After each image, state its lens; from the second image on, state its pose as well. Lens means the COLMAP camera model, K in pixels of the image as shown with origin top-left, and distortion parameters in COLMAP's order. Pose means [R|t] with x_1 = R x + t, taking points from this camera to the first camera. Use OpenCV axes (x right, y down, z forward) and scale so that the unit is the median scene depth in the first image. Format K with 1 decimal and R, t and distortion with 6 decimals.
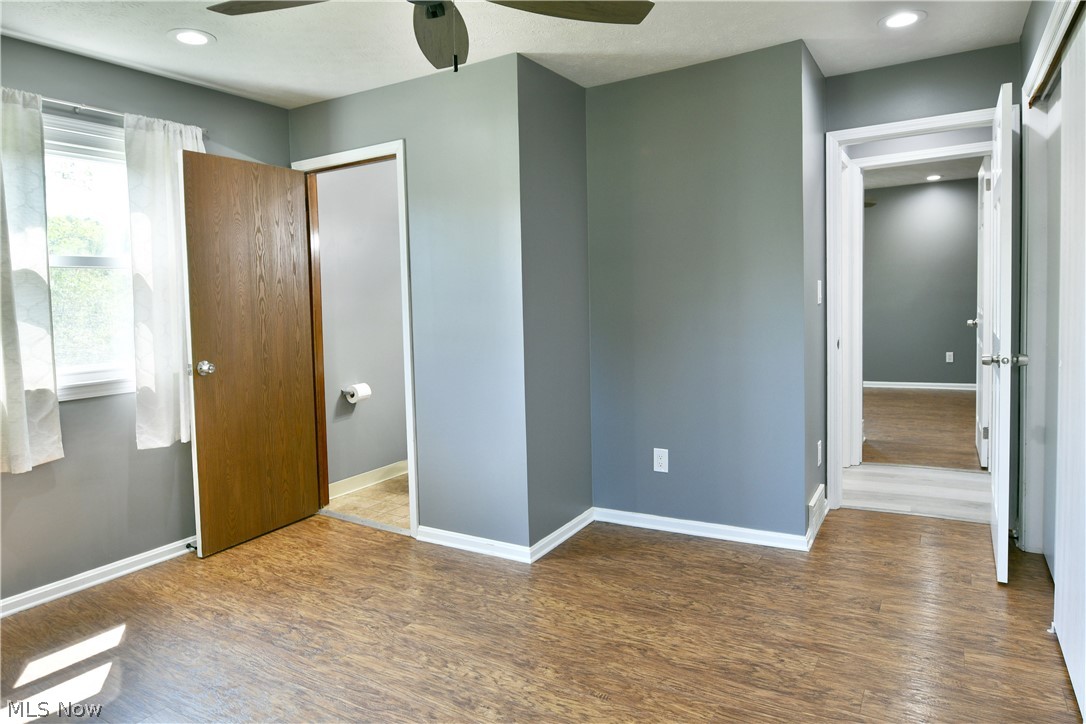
lens RADIAL K [[664.8, 0, 544.3], [0, 664.8, 337.5], [0, 0, 1]] dist [-0.008705, -0.000969]
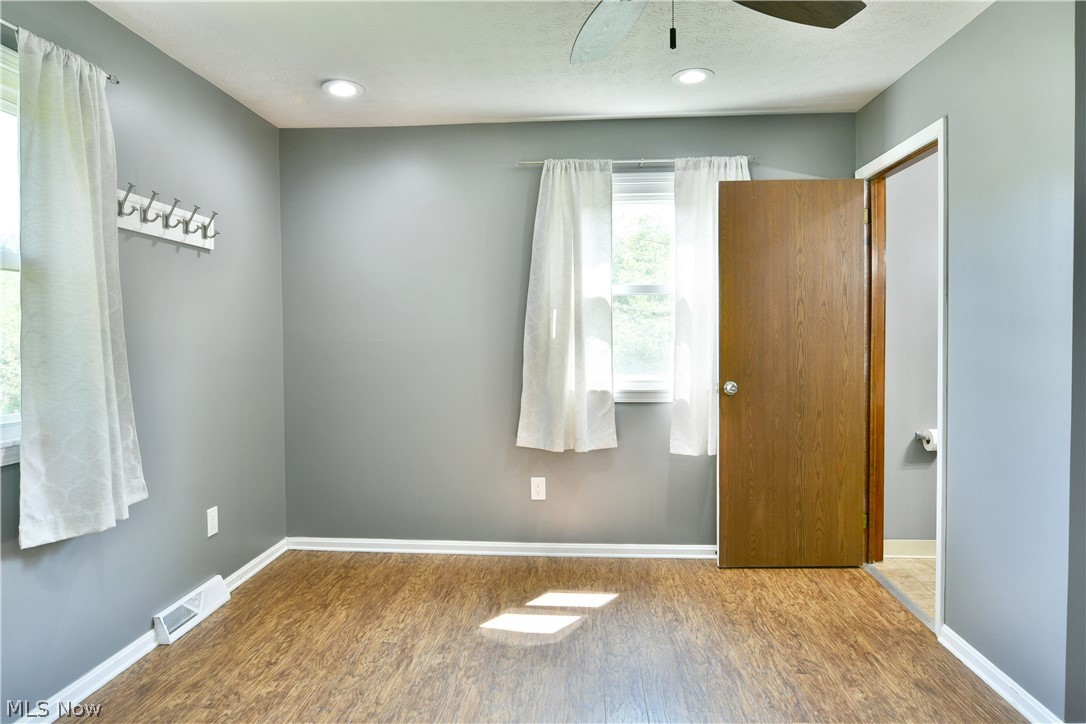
lens RADIAL K [[664.8, 0, 544.8], [0, 664.8, 359.0], [0, 0, 1]] dist [-0.008705, -0.000969]
pose [[0.463736, 0.061917, -0.883807, 0.277360], [-0.062252, 0.997367, 0.037209, -0.020561], [0.883784, 0.037763, 0.466370, 0.259764]]
